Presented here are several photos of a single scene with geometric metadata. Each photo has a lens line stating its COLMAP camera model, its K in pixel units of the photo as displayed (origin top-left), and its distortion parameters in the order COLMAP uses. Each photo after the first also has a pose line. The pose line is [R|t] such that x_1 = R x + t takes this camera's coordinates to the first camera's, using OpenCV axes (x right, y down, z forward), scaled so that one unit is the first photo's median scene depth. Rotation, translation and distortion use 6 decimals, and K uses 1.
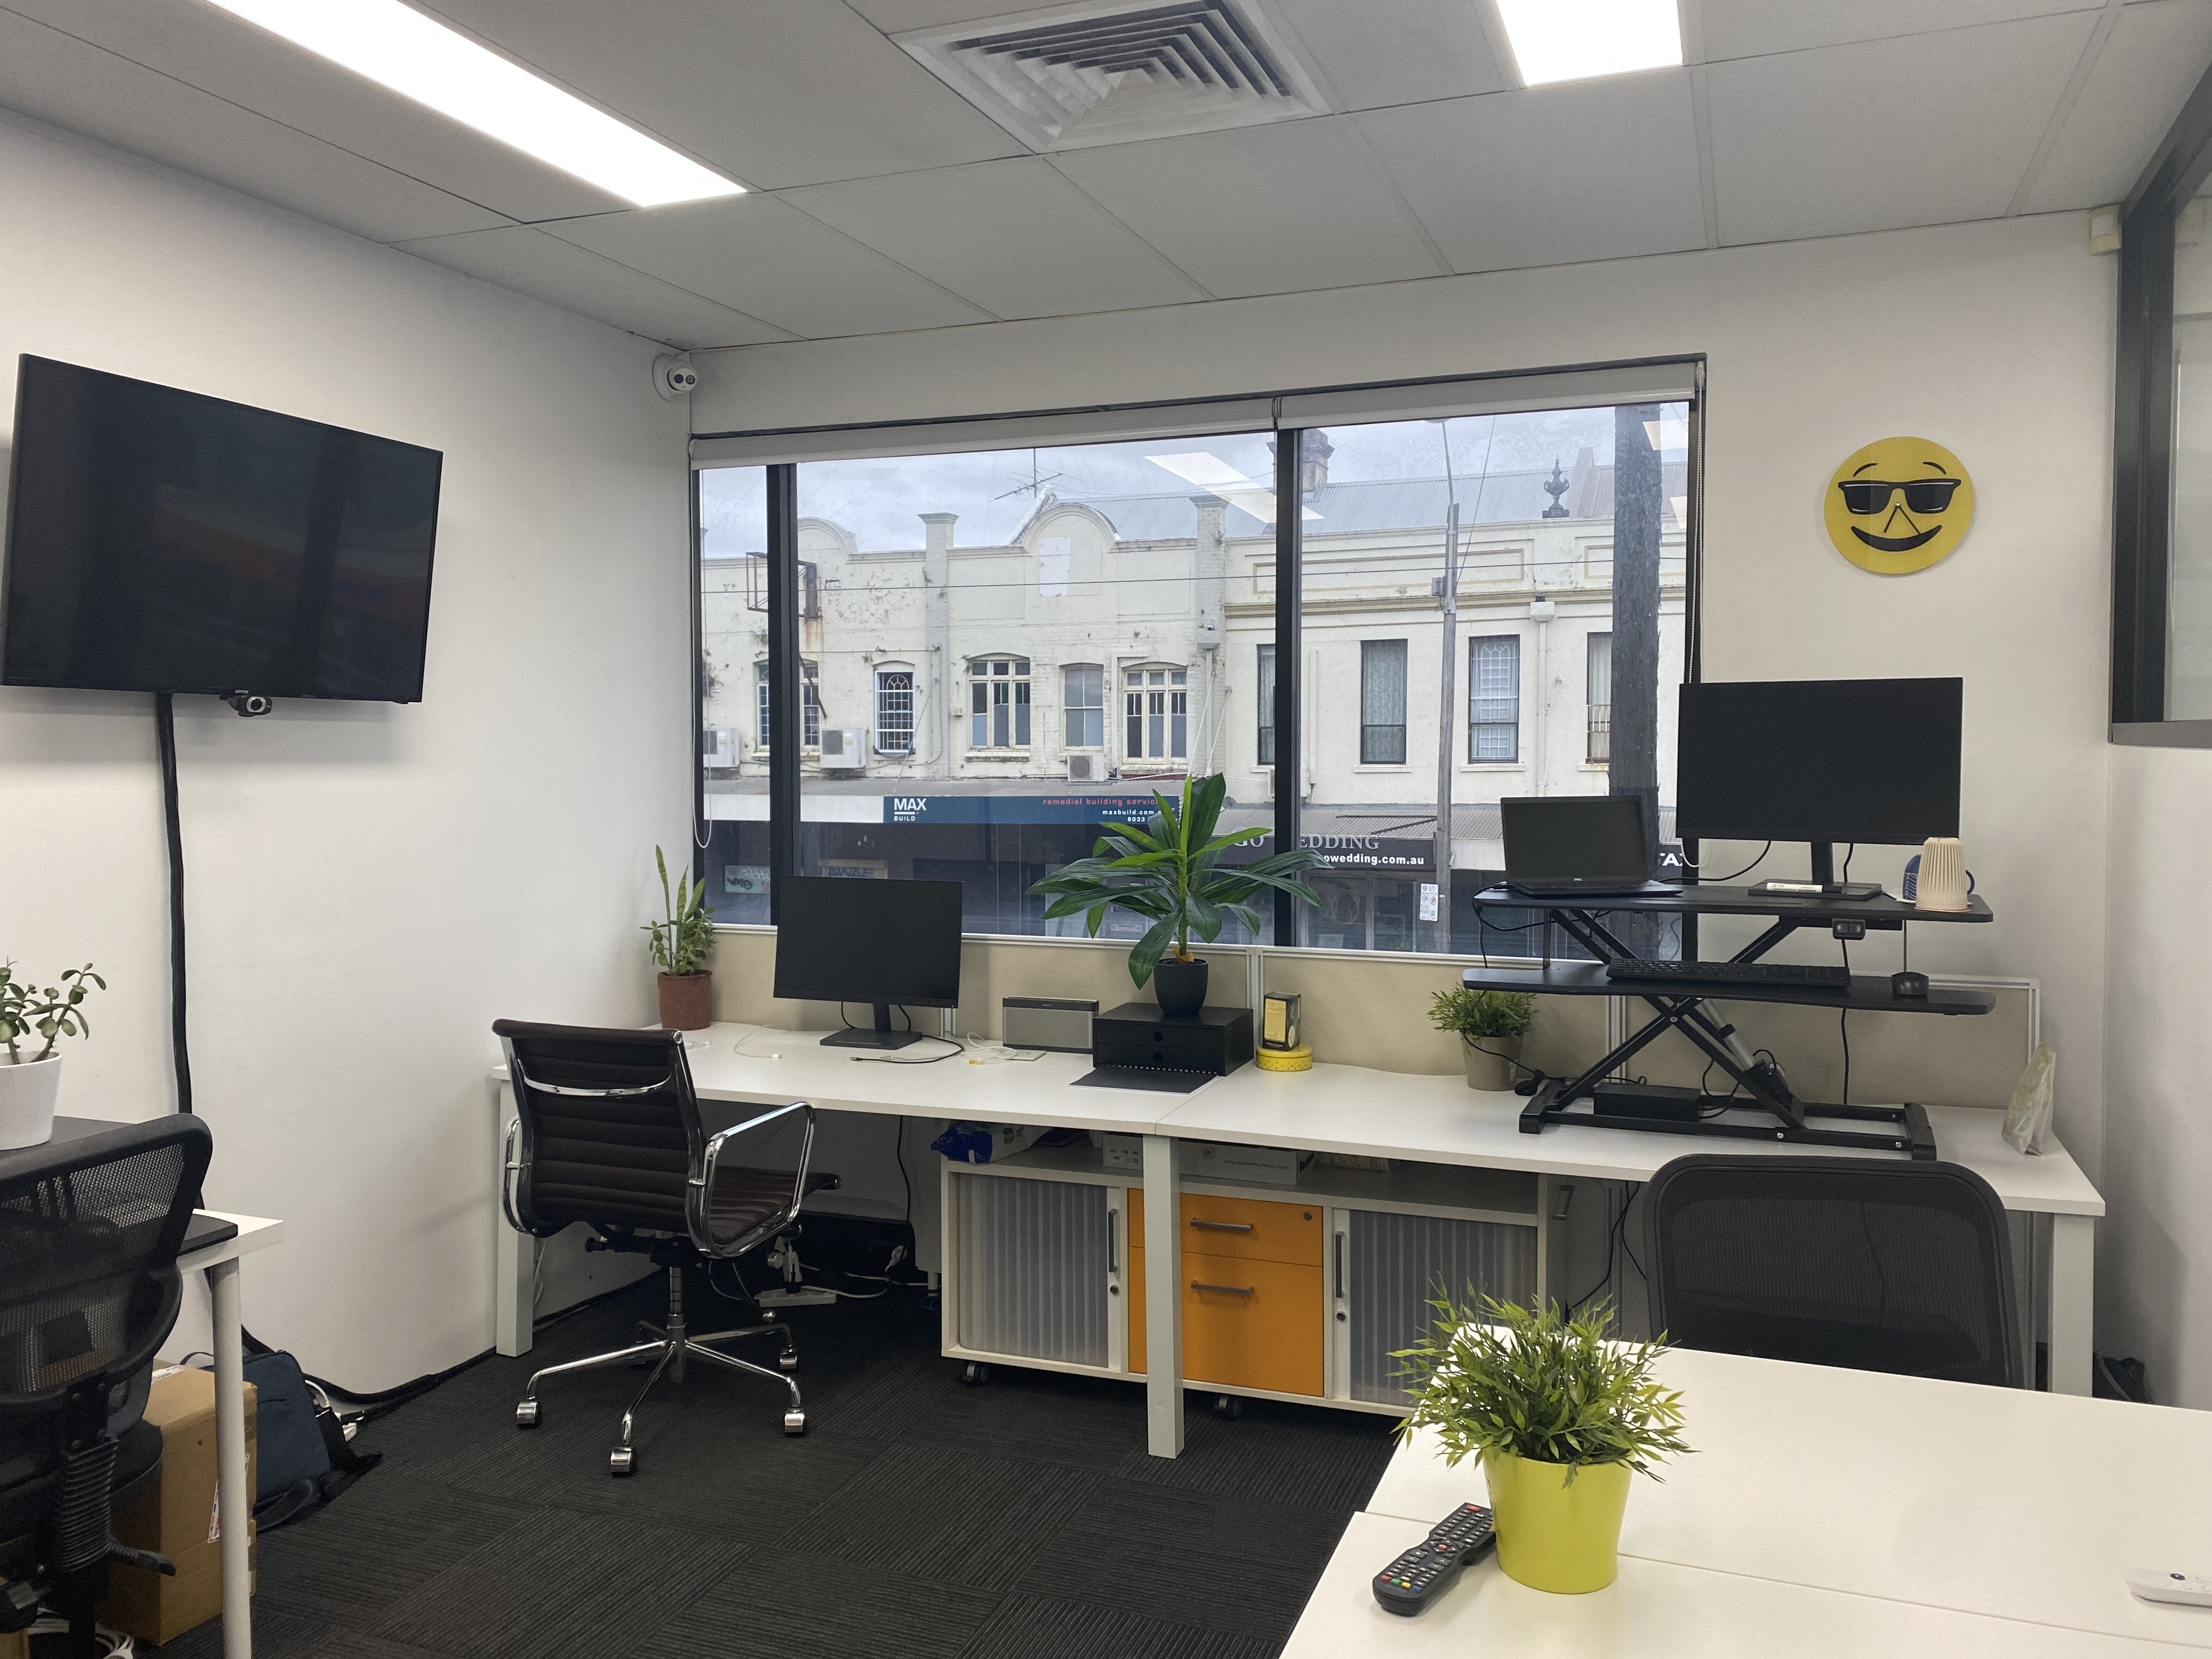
lens RADIAL K [[1701.1, 0, 1106.0], [0, 1701.1, 829.5], [0, 0, 1]] dist [0.086164, -0.167665]
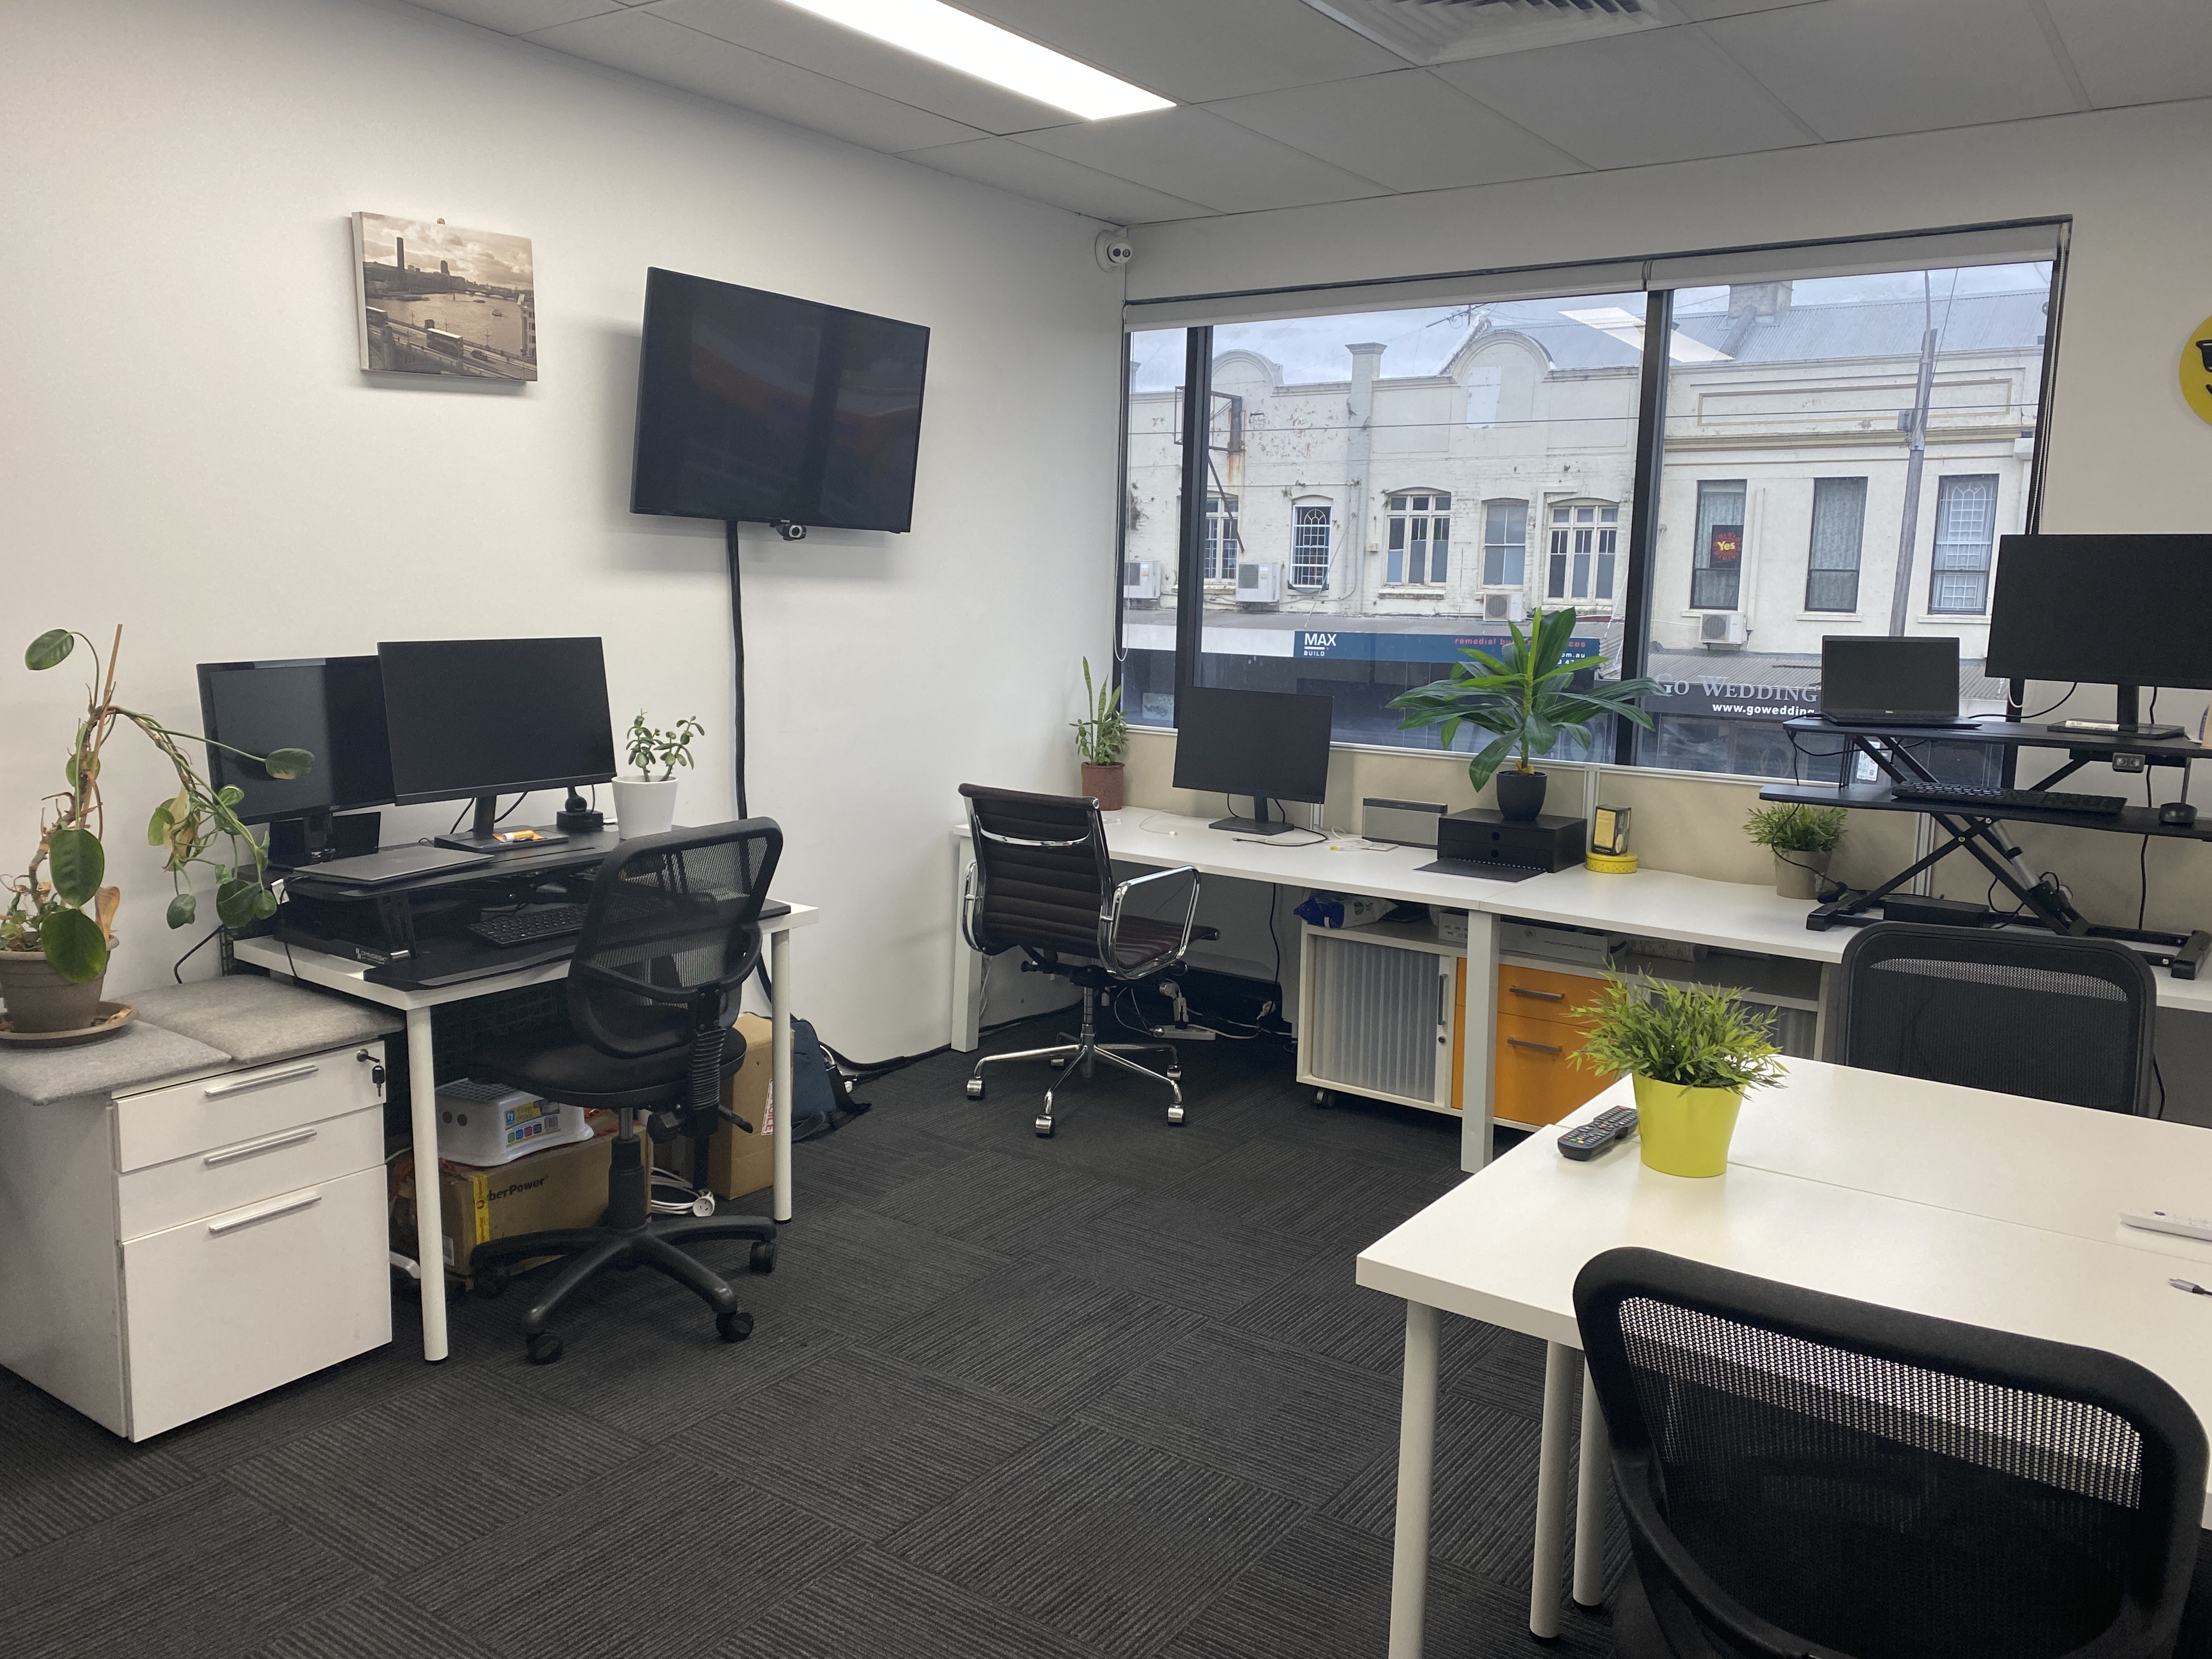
lens RADIAL K [[1679.6, 0, 1115.3], [0, 1679.6, 832.6], [0, 0, 1]] dist [0.021010, -0.010341]
pose [[0.971418, 0.059119, -0.229896, 0.042971], [-0.035899, 0.993939, 0.103907, 0.010789], [0.234645, -0.092684, 0.967652, -0.170279]]
